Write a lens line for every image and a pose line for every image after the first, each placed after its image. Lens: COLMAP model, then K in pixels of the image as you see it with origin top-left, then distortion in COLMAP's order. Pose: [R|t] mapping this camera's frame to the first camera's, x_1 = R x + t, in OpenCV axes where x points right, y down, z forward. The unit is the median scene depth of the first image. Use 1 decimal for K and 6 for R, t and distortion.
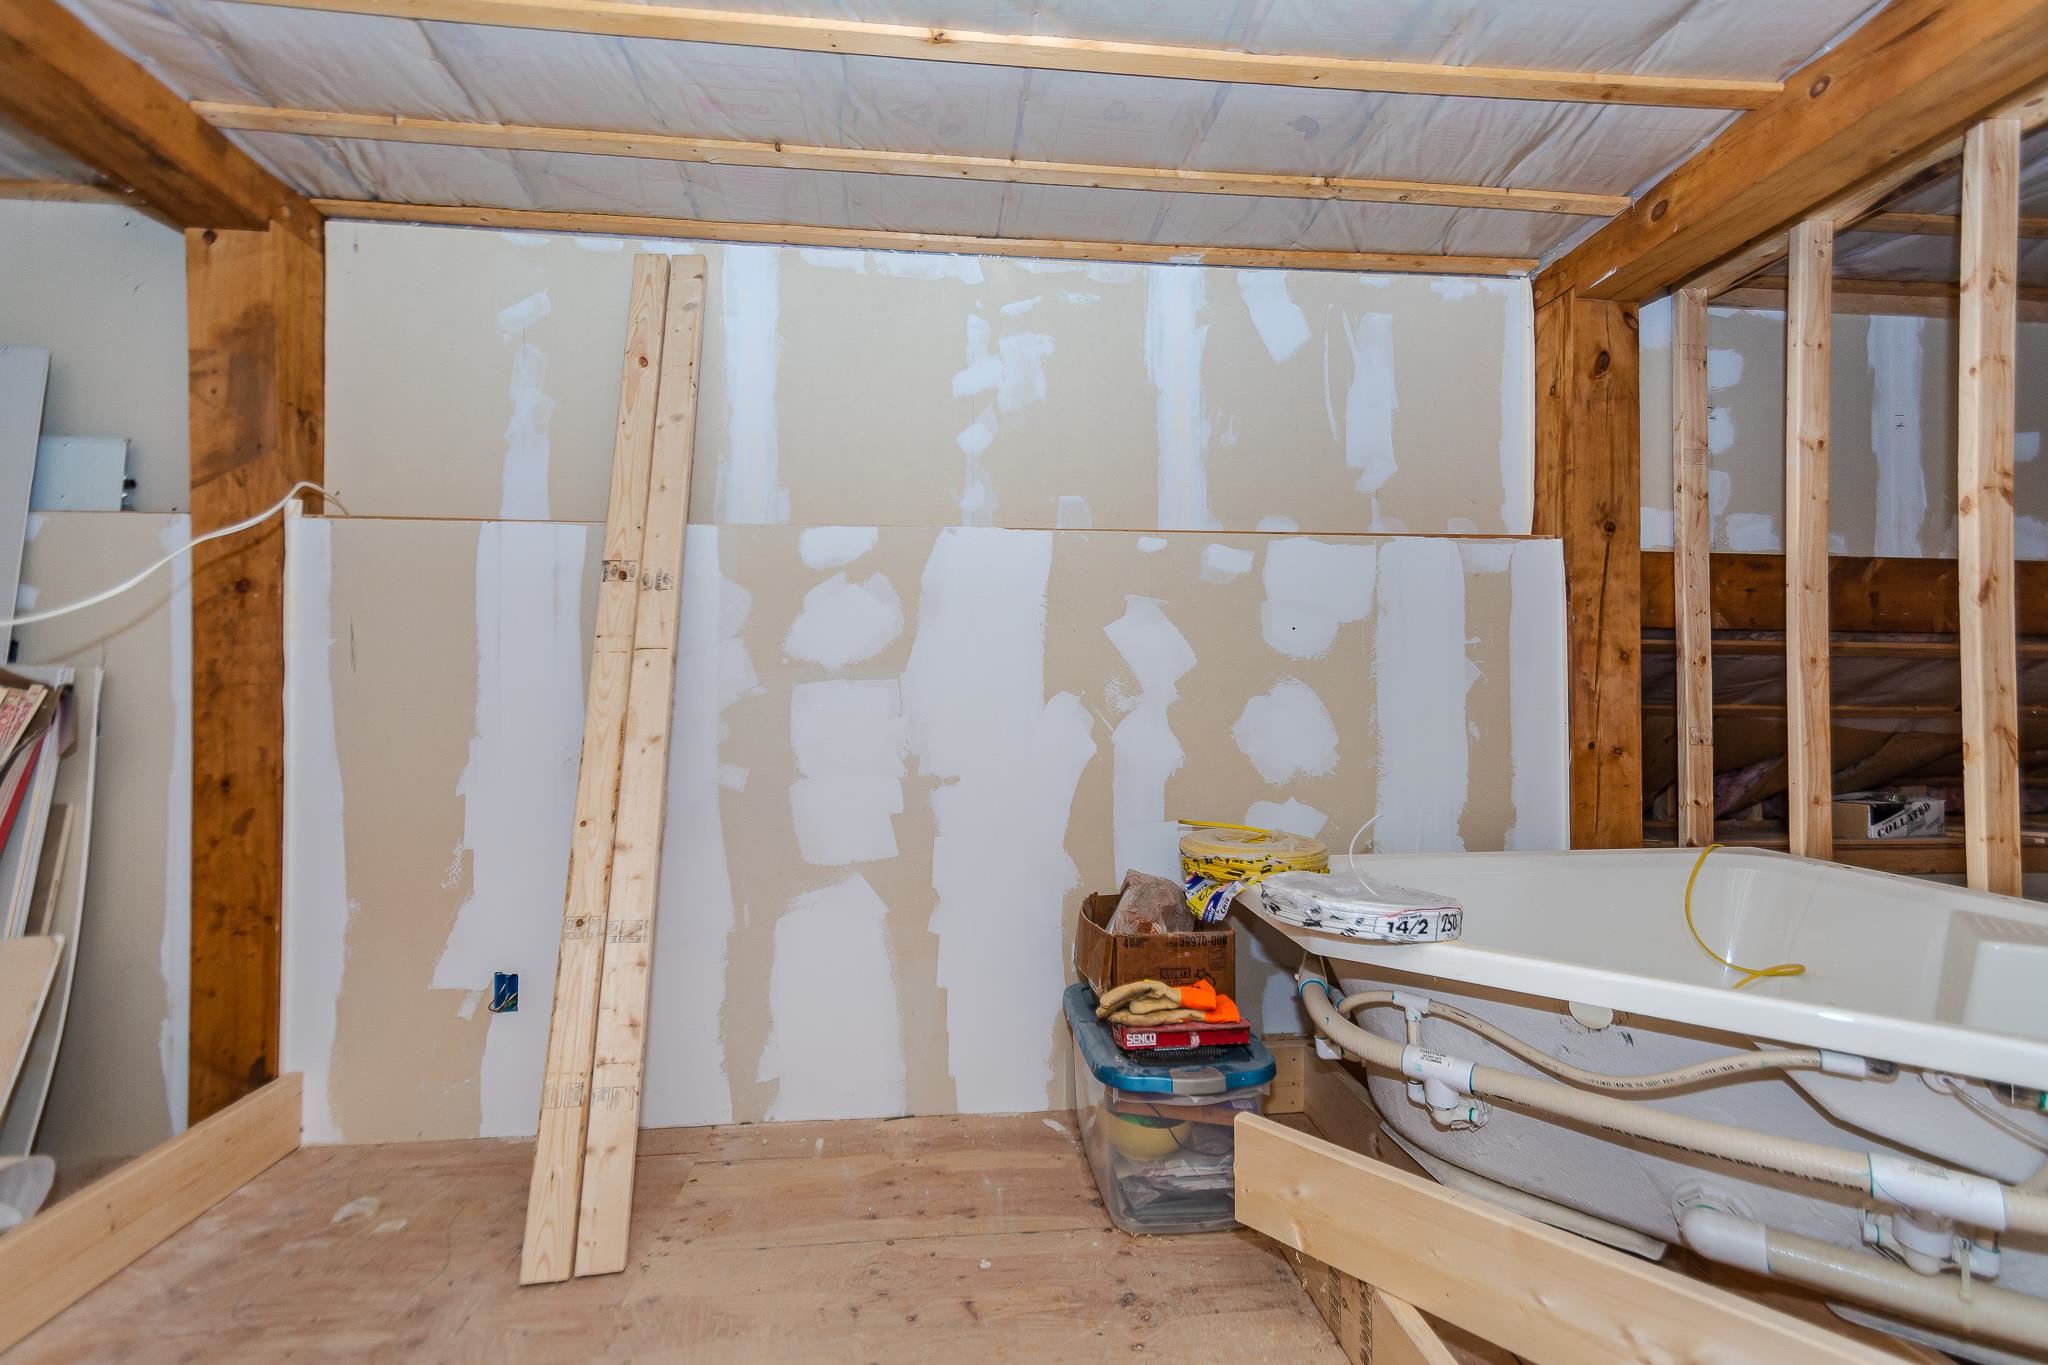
lens RADIAL K [[902.9, 0, 1023.6], [0, 902.9, 682.6], [0, 0, 1]] dist [0.003251, 0.000123]
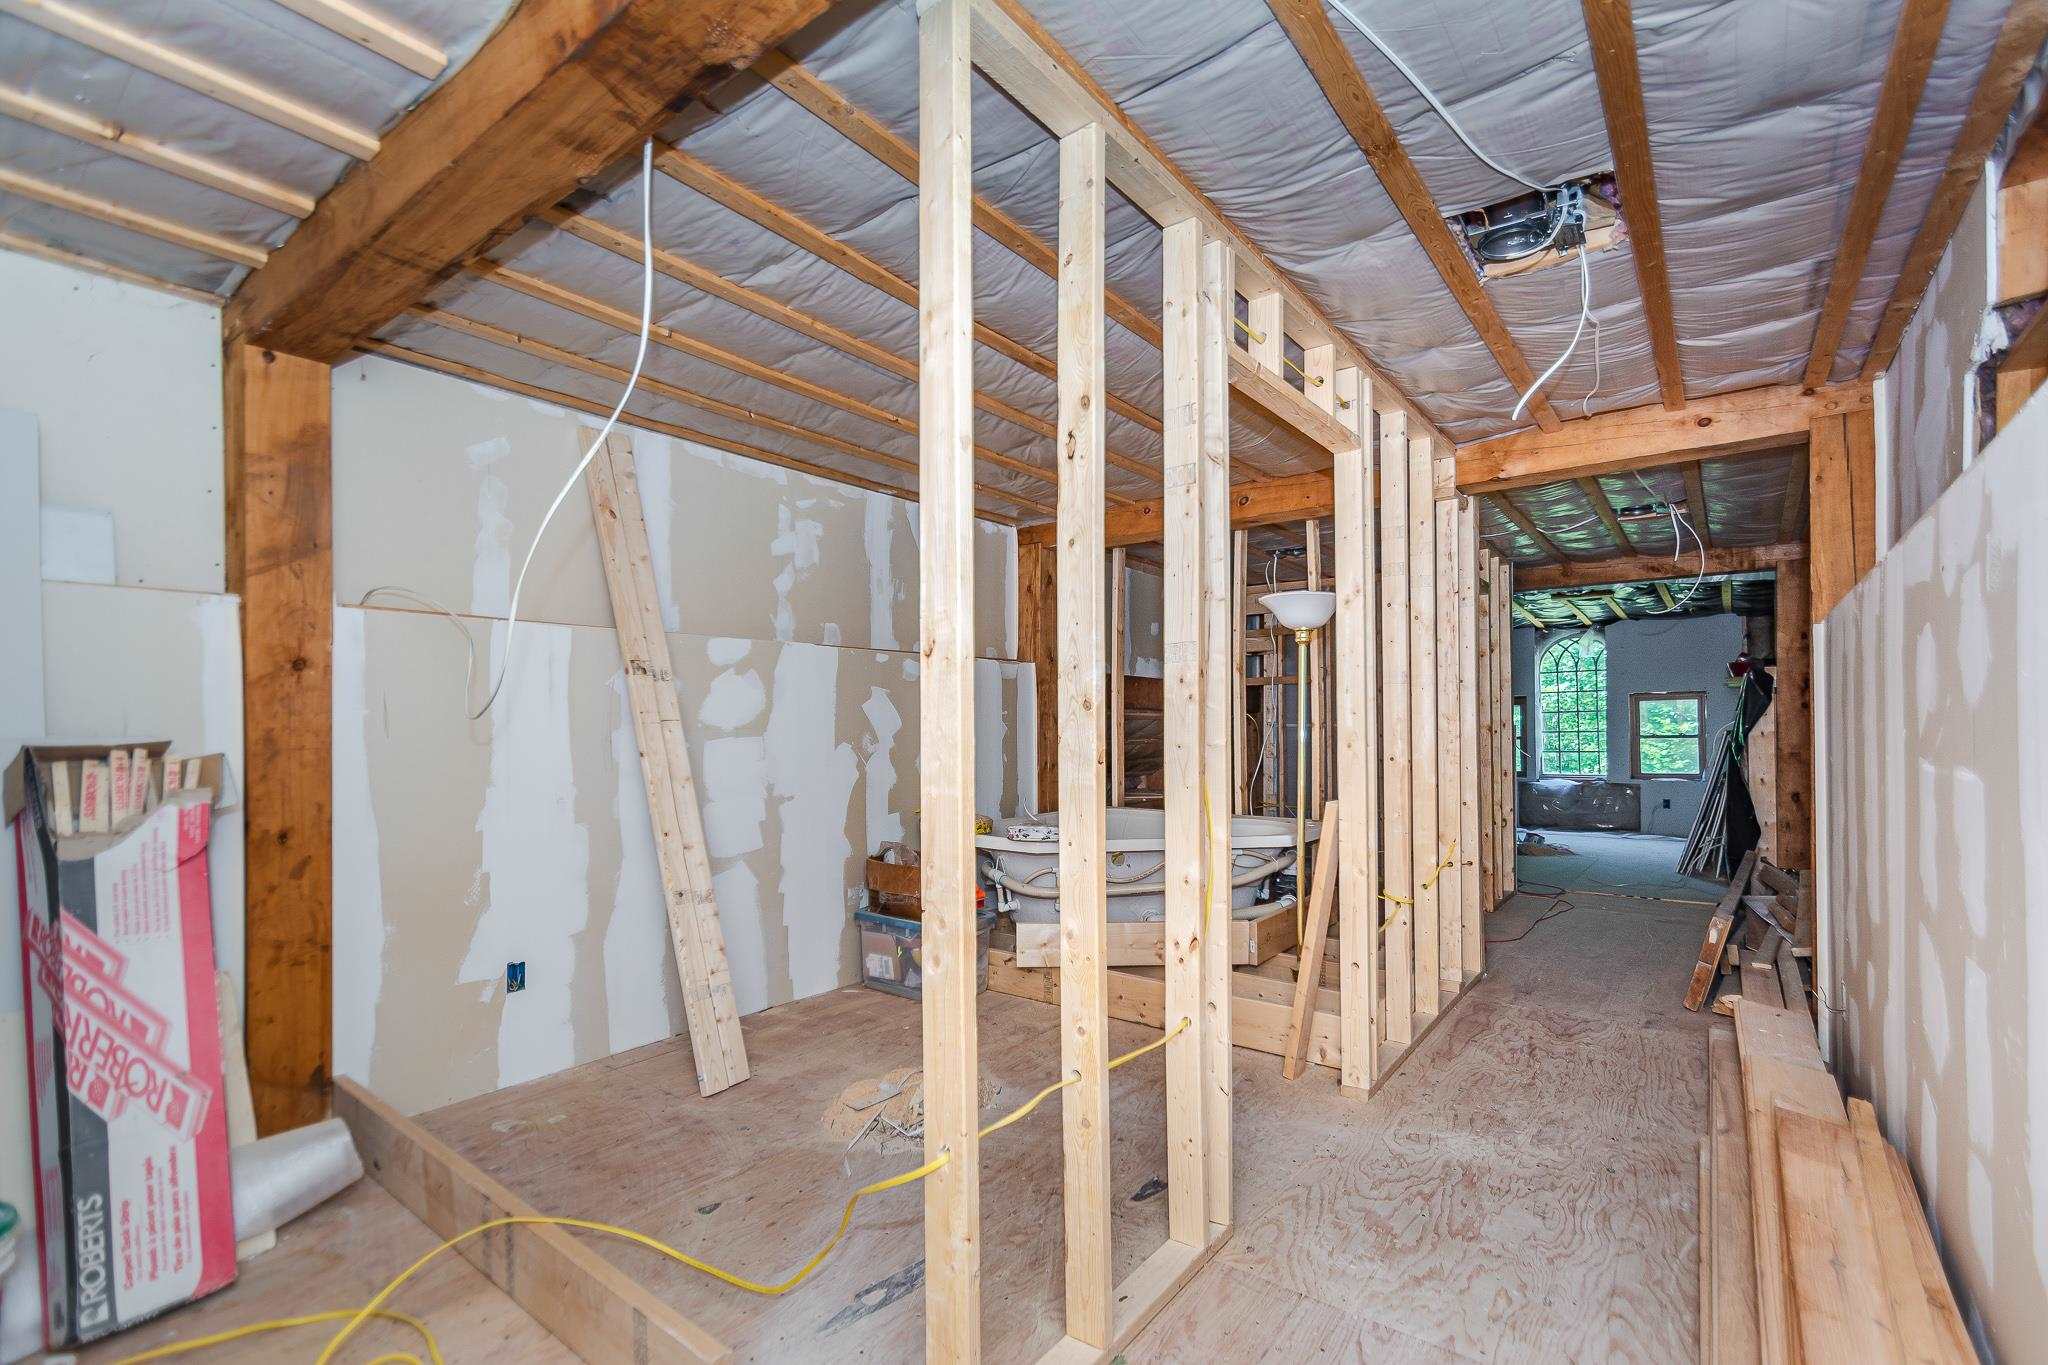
lens RADIAL K [[901.6, 0, 1027.6], [0, 901.6, 715.3], [0, 0, 1]] dist [0.003510, 0.000372]
pose [[0.690434, 0.005166, 0.723377, -0.968329], [-0.008880, 0.999960, 0.001334, -0.047477], [-0.723341, -0.007345, 0.690452, -0.434896]]
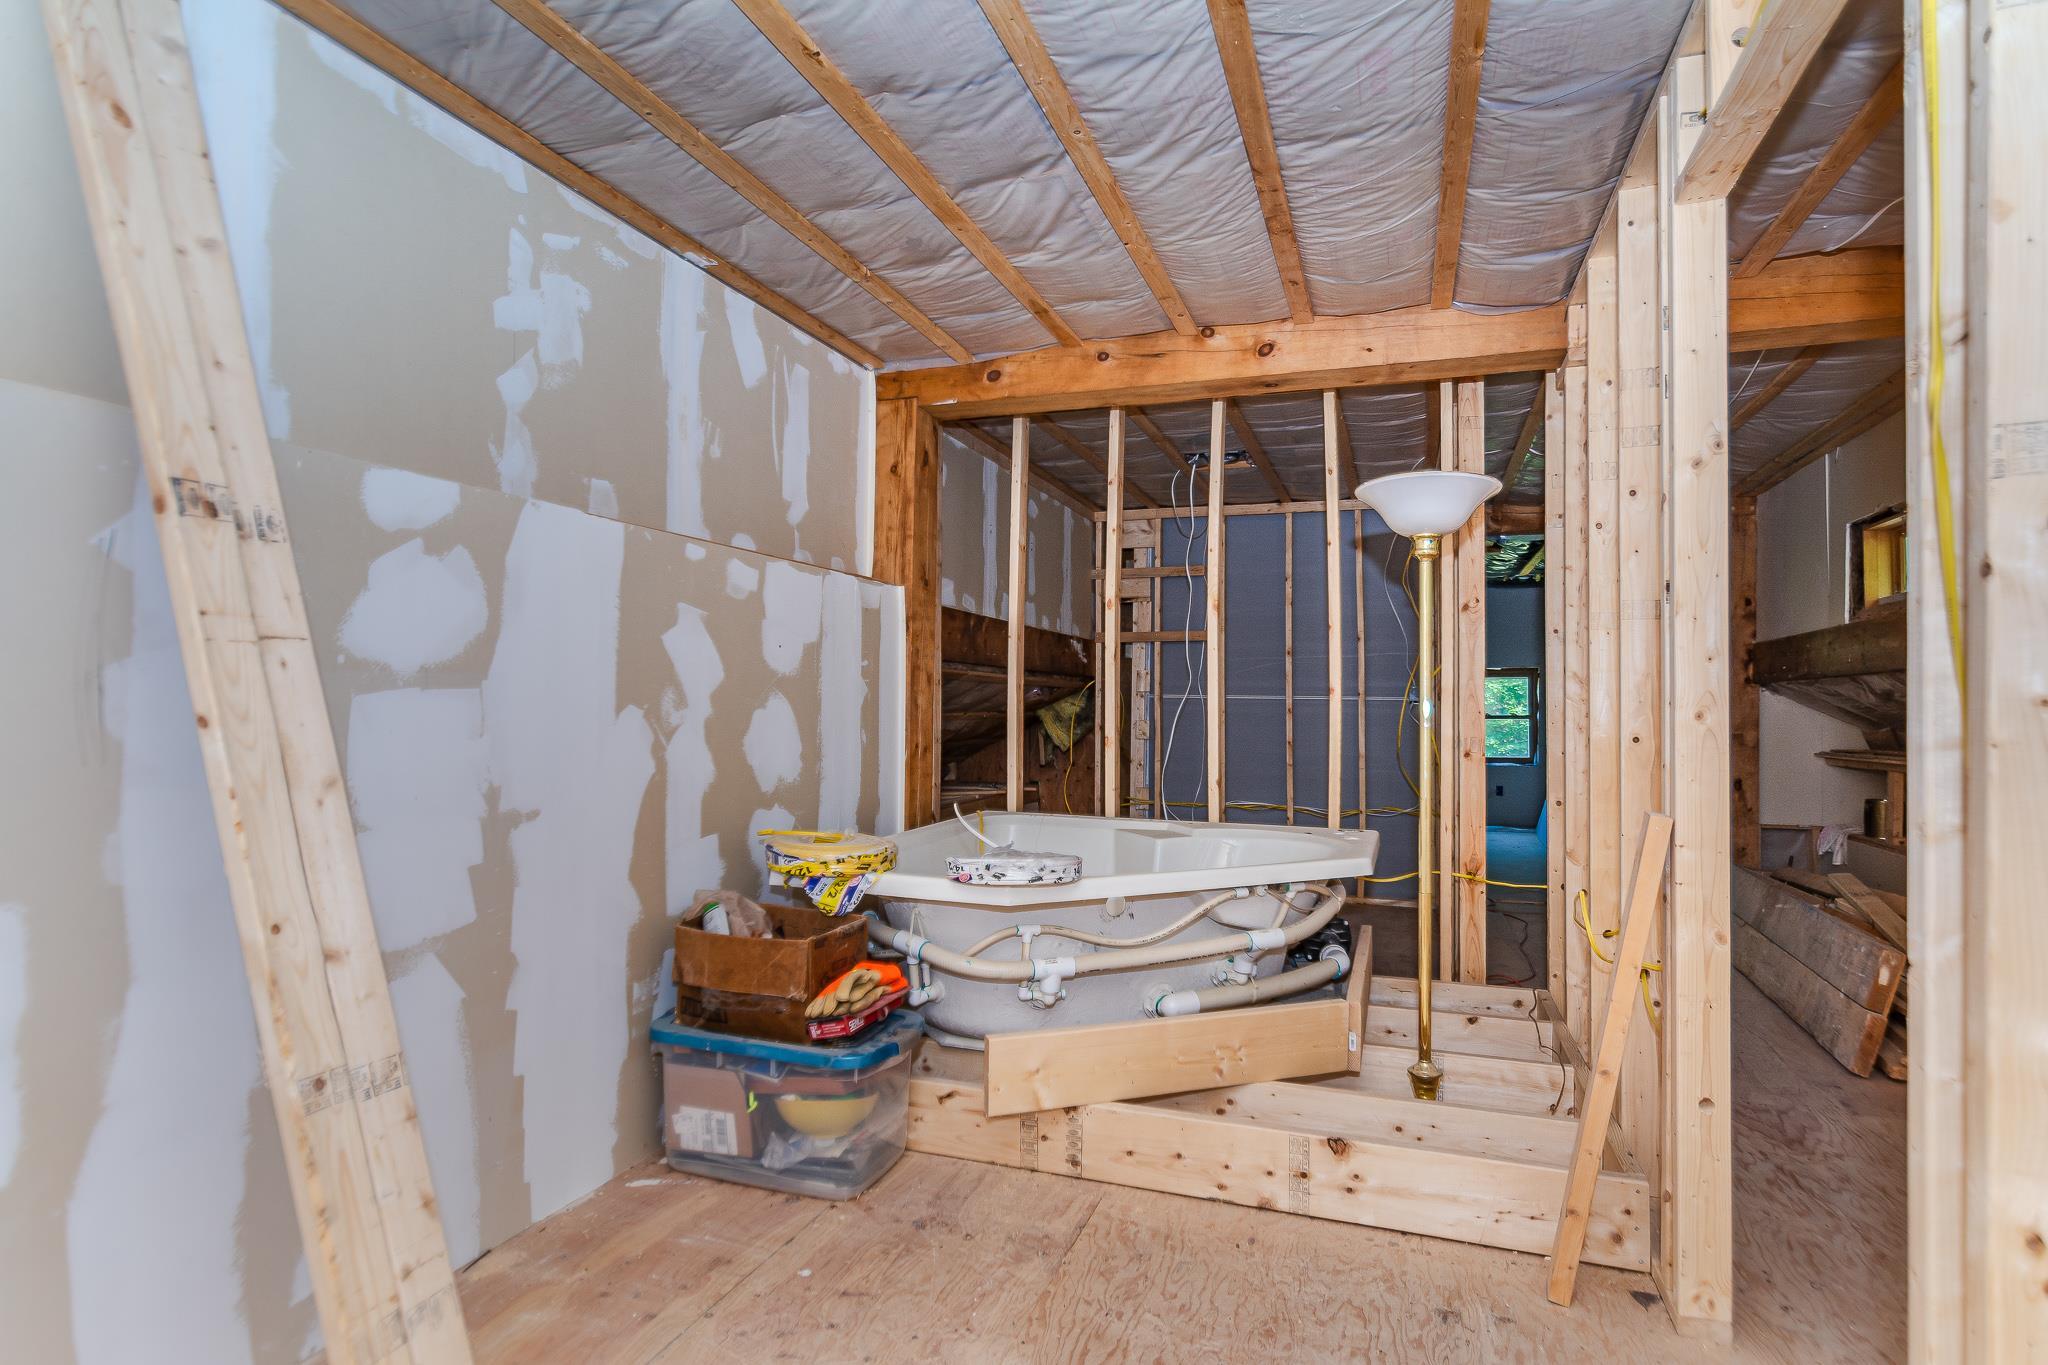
lens RADIAL K [[1047.1, 0, 1027.5], [0, 1047.1, 685.3], [0, 0, 1]] dist [-0.018276, 0.011993]
pose [[0.431794, 0.019010, 0.901772, -0.734005], [-0.026959, 0.999603, -0.008163, -0.012016], [-0.901569, -0.020786, 0.432135, 0.204072]]
